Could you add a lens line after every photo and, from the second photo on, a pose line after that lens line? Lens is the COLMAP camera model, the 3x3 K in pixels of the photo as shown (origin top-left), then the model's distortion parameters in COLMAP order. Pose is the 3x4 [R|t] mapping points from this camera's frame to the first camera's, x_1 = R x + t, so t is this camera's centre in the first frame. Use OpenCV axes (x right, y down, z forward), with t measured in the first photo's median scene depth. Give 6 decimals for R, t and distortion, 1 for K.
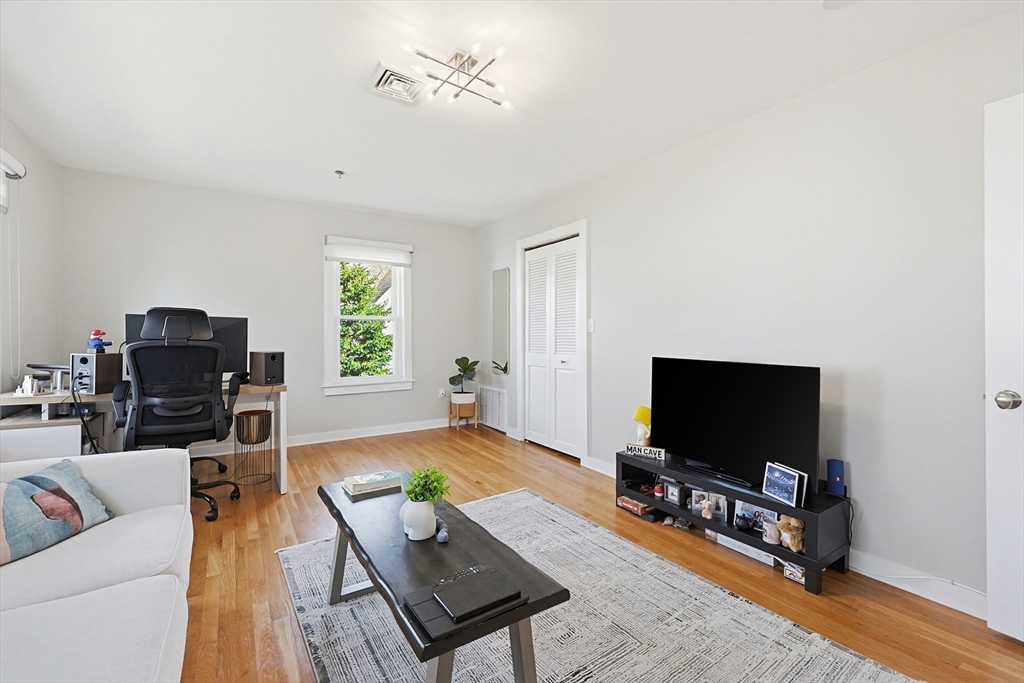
lens RADIAL K [[439.7, 0, 519.7], [0, 439.7, 341.4], [0, 0, 1]] dist [0.000052, 0.000115]
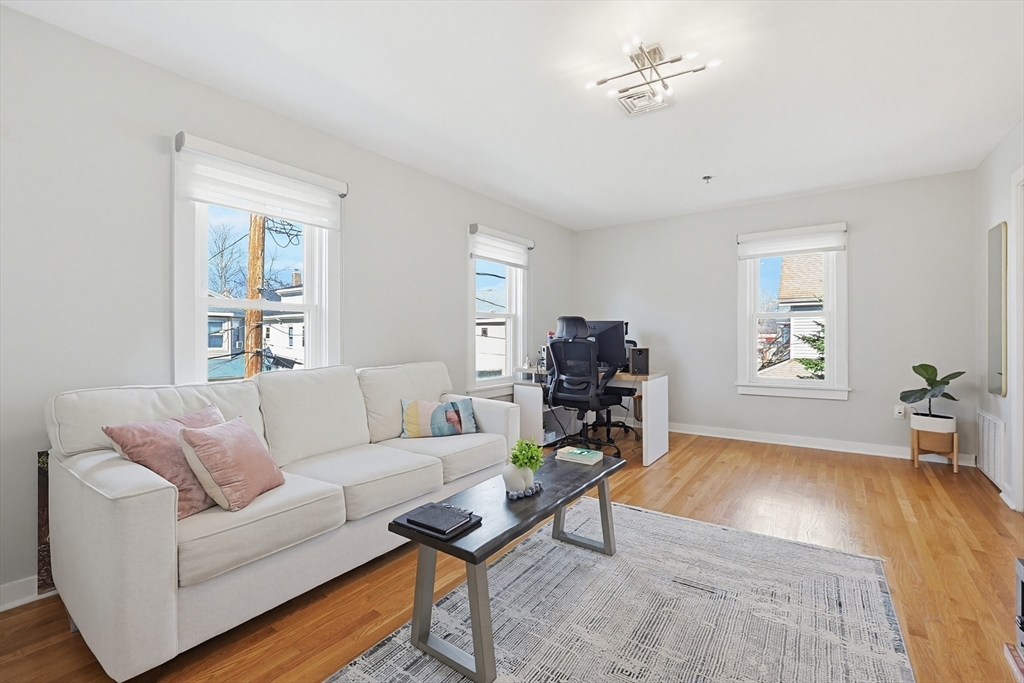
lens RADIAL K [[433.5, 0, 527.2], [0, 433.5, 338.6], [0, 0, 1]] dist [-0.001046, 0.000082]
pose [[0.378038, 0.005340, -0.925775, 0.435856], [-0.007246, 0.999970, 0.002809, -0.003461], [0.925762, 0.005647, 0.378065, 0.249180]]
